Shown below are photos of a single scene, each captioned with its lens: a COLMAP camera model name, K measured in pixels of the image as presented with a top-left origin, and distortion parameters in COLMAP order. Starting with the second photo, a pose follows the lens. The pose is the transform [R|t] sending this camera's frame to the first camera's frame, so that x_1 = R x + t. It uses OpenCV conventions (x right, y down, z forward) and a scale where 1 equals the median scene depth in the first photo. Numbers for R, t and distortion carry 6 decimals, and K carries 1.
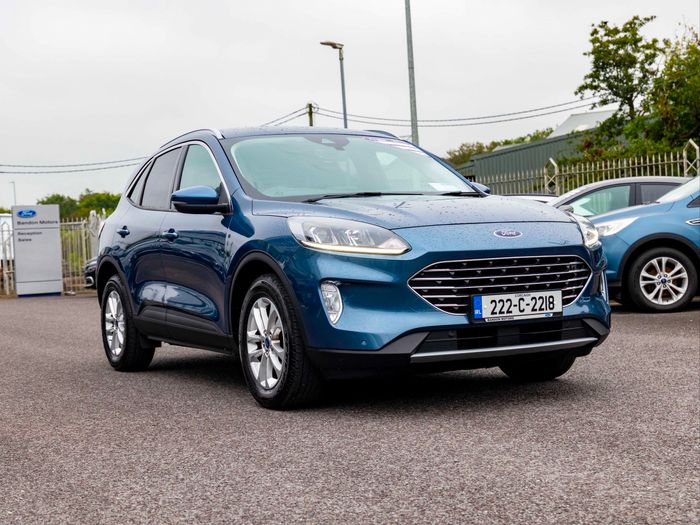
lens RADIAL K [[1128.5, 0, 350.0], [0, 1128.5, 262.5], [0, 0, 1]] dist [-0.007650, -0.025719]
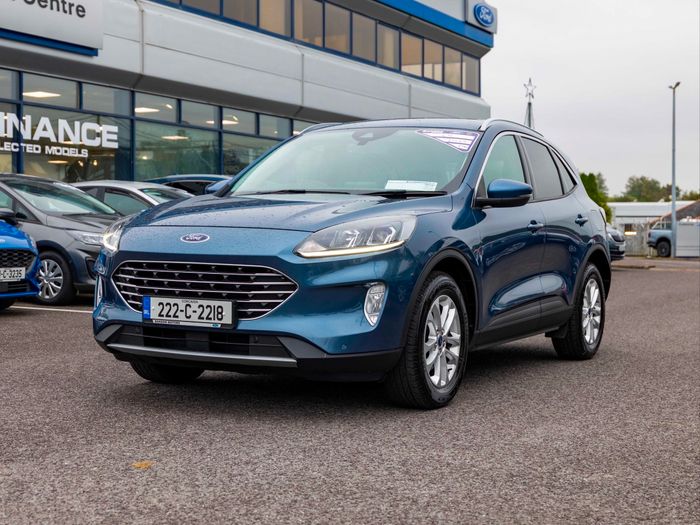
lens RADIAL K [[1160.2, 0, 350.0], [0, 1160.2, 262.5], [0, 0, 1]] dist [0.005661, -0.048470]
pose [[0.549896, 0.077017, -0.831674, 1.073507], [-0.052065, 0.996964, 0.057899, -0.071012], [0.833609, 0.011463, 0.552237, 0.559509]]
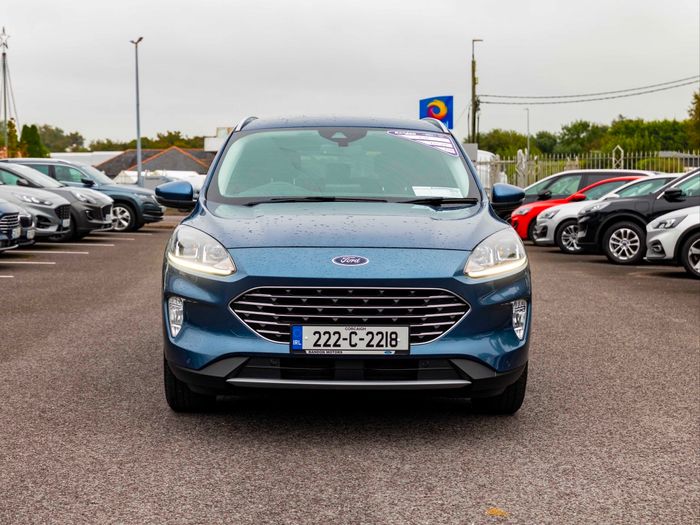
lens RADIAL K [[1160.2, 0, 350.0], [0, 1160.2, 262.5], [0, 0, 1]] dist [0.005661, -0.048470]
pose [[0.890860, 0.081601, -0.446890, 0.573318], [-0.053138, 0.995700, 0.075884, -0.097814], [0.451160, -0.043856, 0.891365, 0.150810]]
